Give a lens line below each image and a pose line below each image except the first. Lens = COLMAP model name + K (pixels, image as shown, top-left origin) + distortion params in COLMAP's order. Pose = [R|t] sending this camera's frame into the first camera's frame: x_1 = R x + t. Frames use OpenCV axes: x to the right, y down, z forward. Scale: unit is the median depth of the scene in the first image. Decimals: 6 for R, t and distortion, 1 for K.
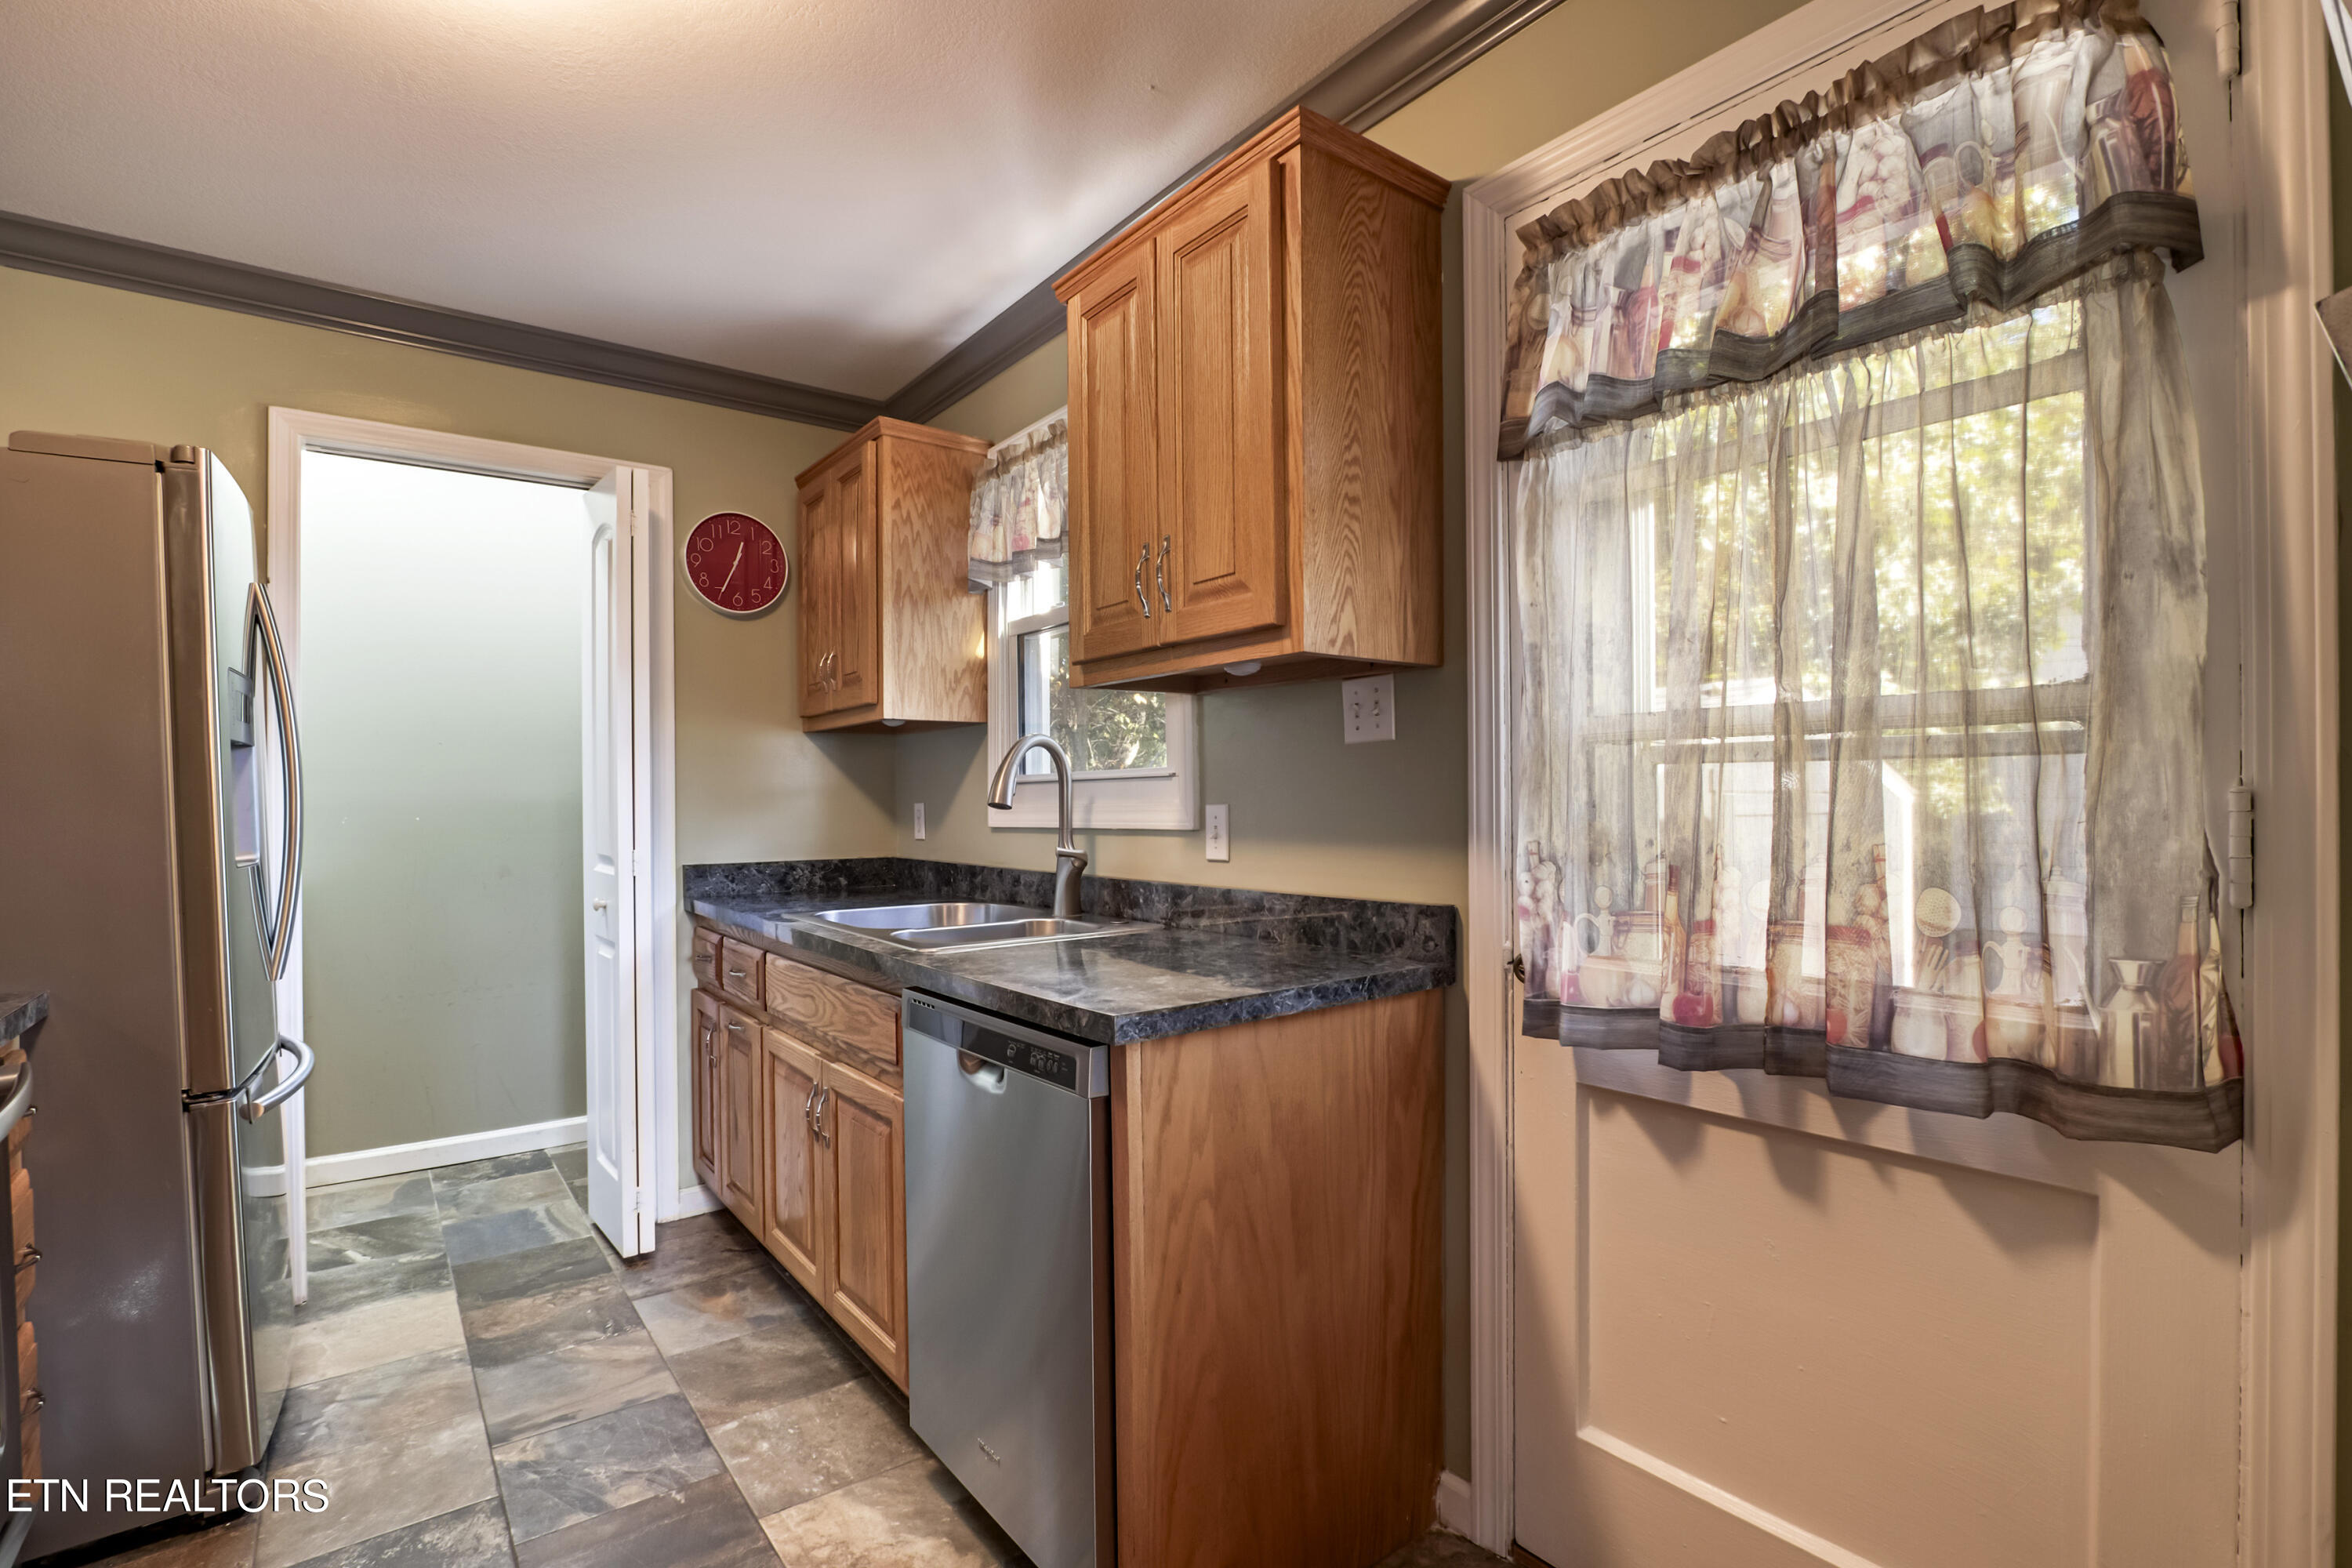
lens RADIAL K [[1093.0, 0, 1162.6], [0, 1093.0, 801.7], [0, 0, 1]] dist [-0.020483, 0.002793]
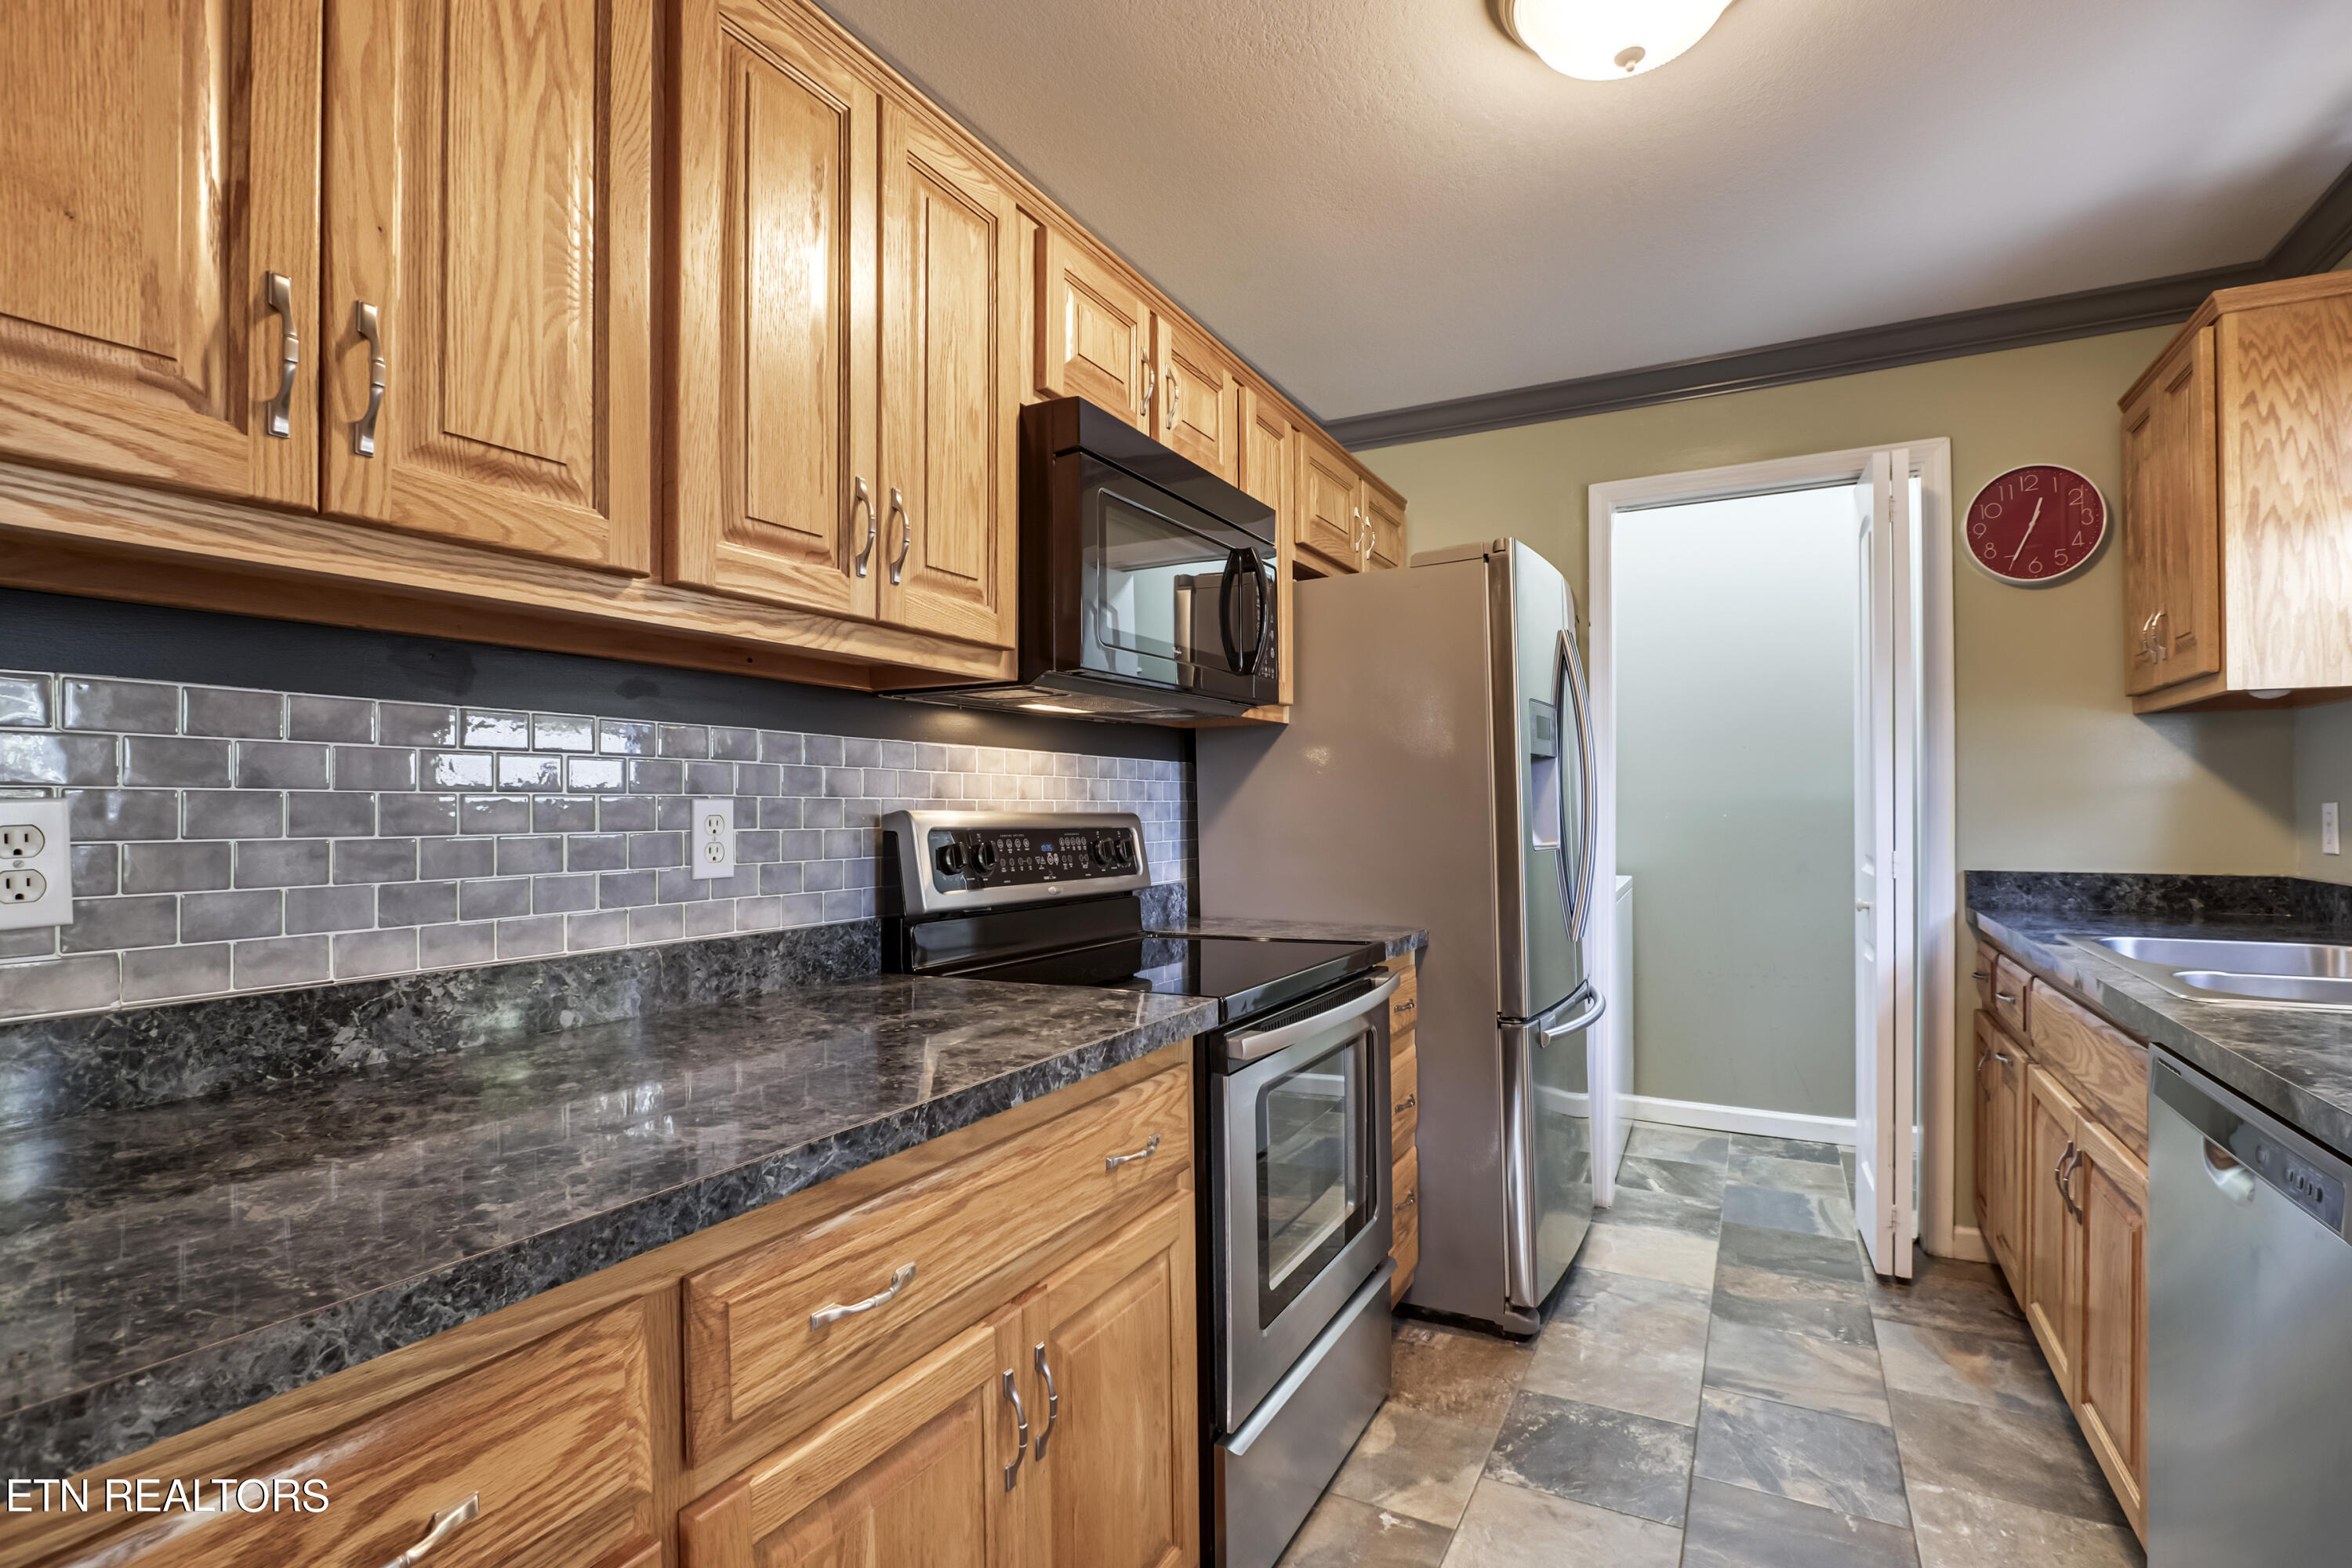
lens RADIAL K [[1093.0, 0, 1196.1], [0, 1093.0, 798.7], [0, 0, 1]] dist [-0.020483, 0.002793]
pose [[0.422656, 0.000818, -0.906290, 0.123320], [-0.000420, 1.000000, 0.000707, -0.001986], [0.906290, 0.000082, 0.422657, 0.045982]]
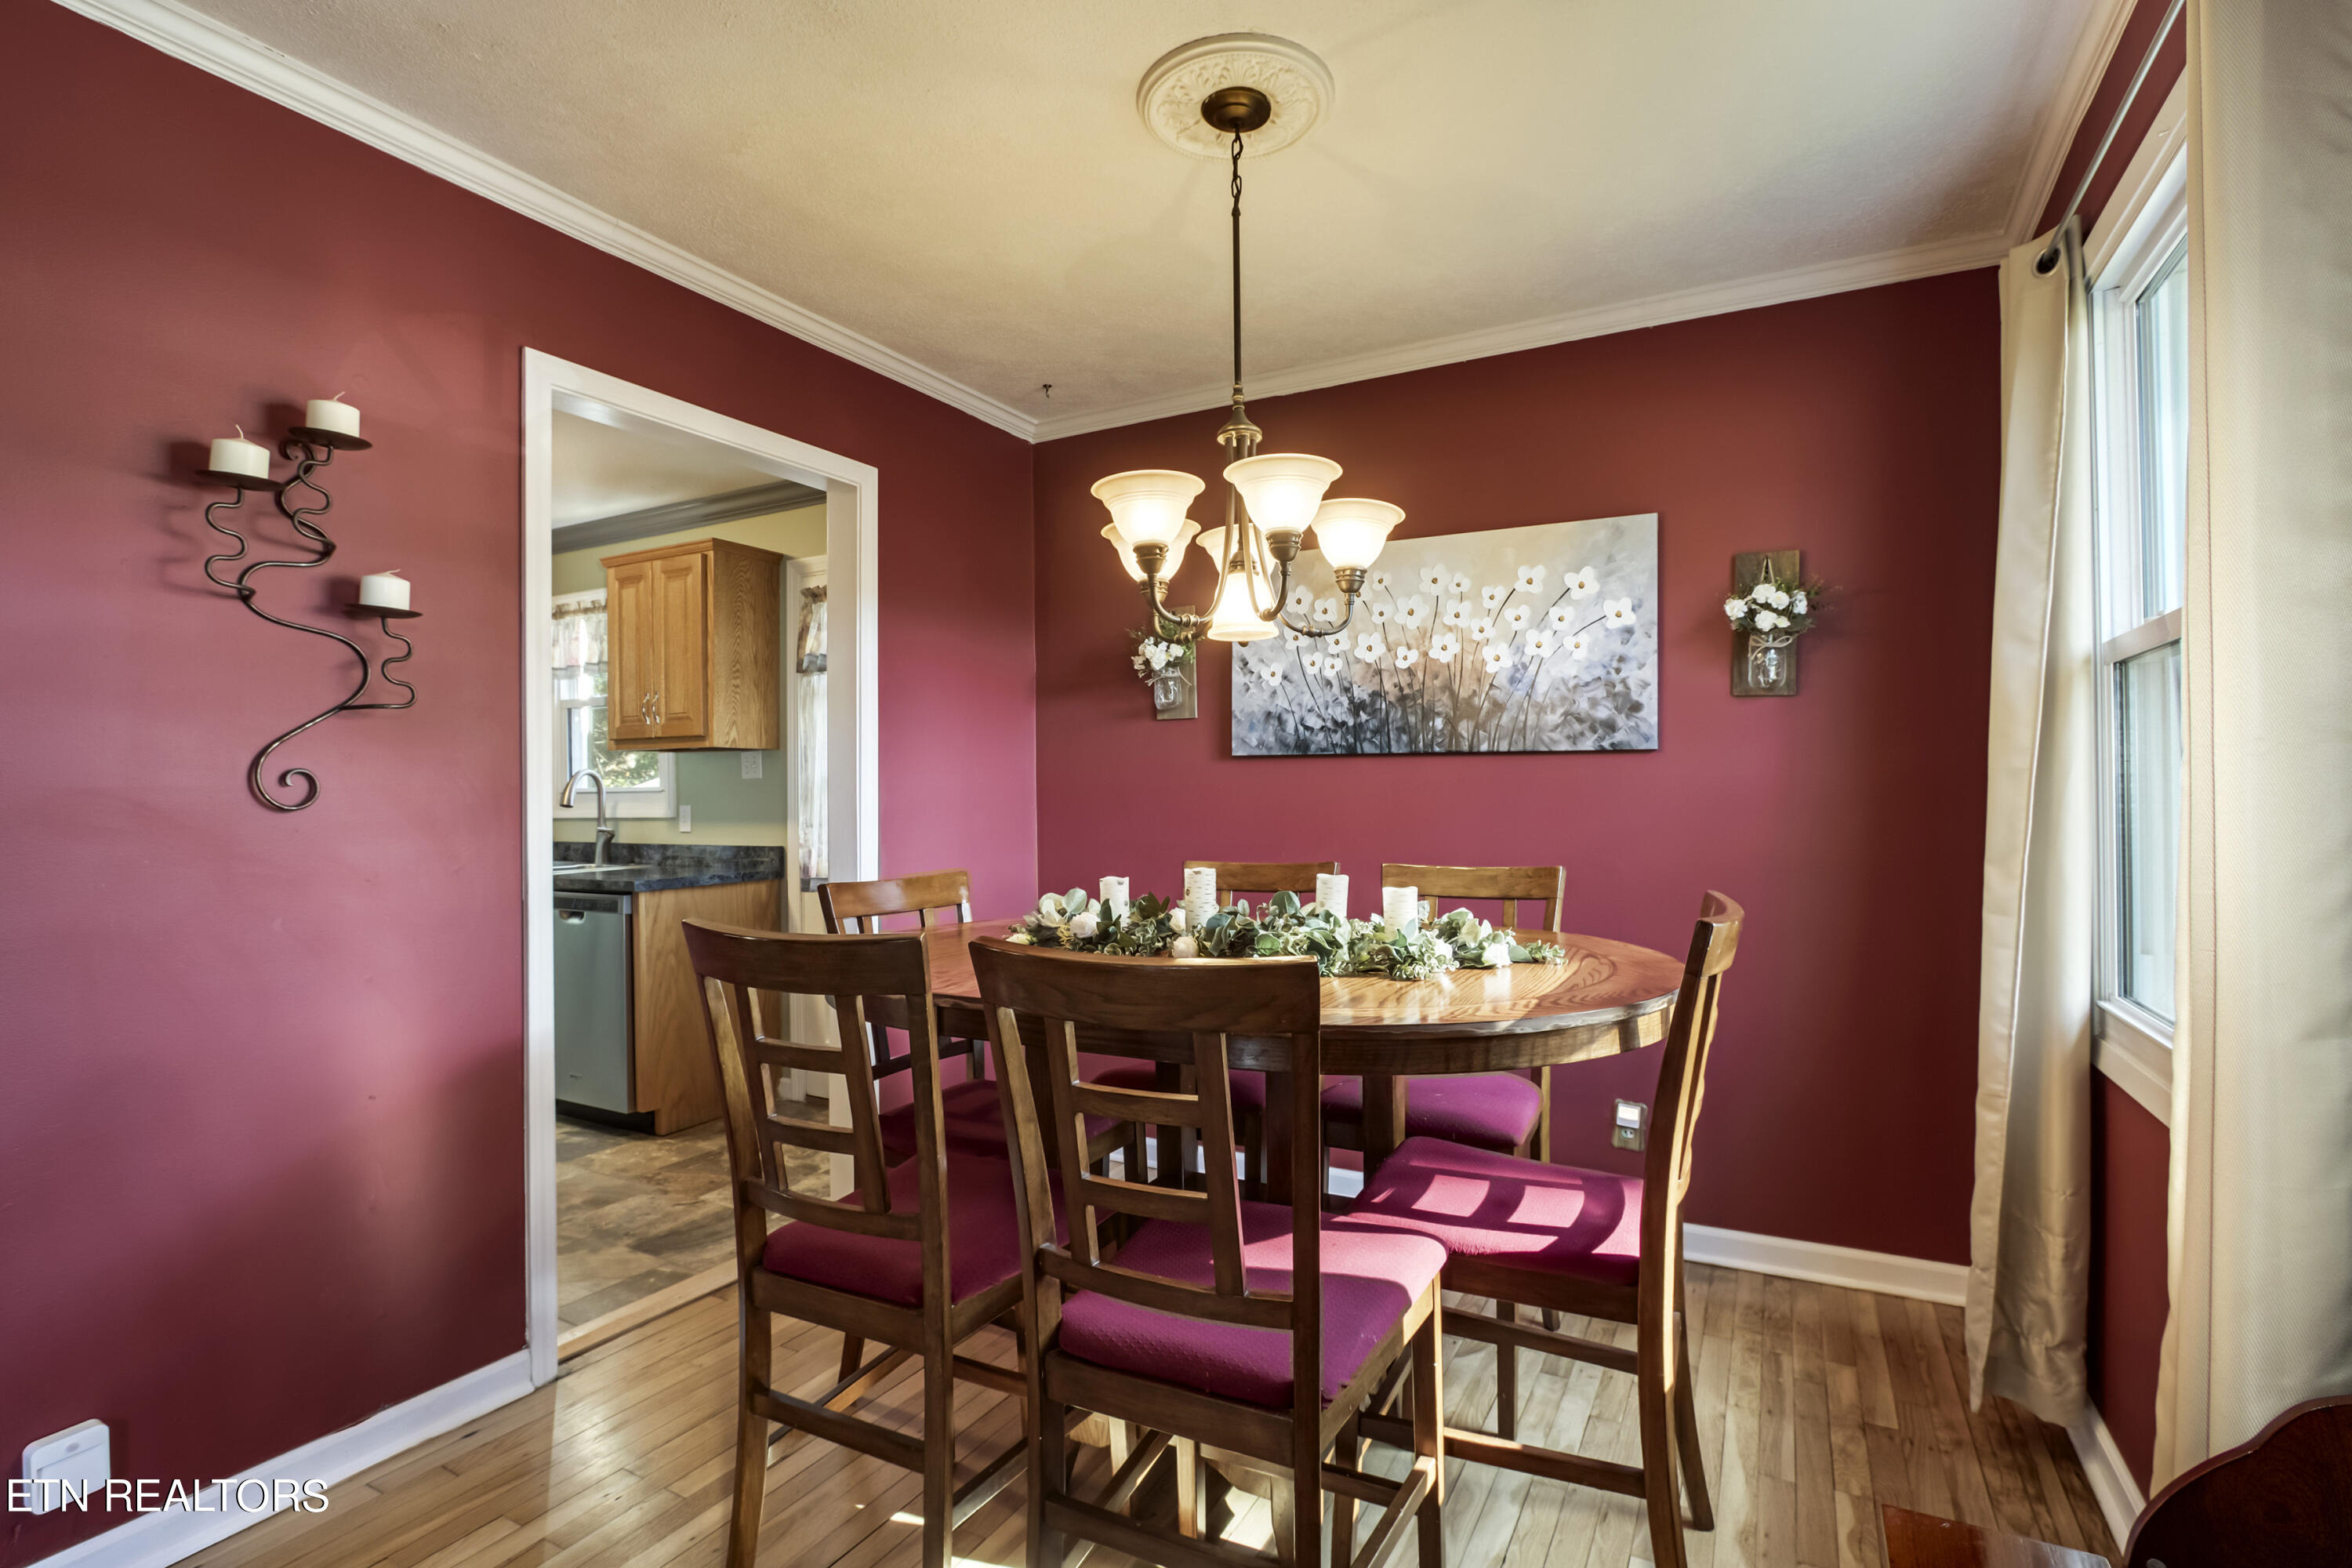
lens RADIAL K [[1093.0, 0, 1161.1], [0, 1093.0, 795.7], [0, 0, 1]] dist [-0.020483, 0.002793]
pose [[0.911312, 0.001279, 0.411715, 0.020681], [0.000380, 0.999992, -0.003947, -0.006283], [-0.411716, 0.003753, 0.911304, -1.158381]]
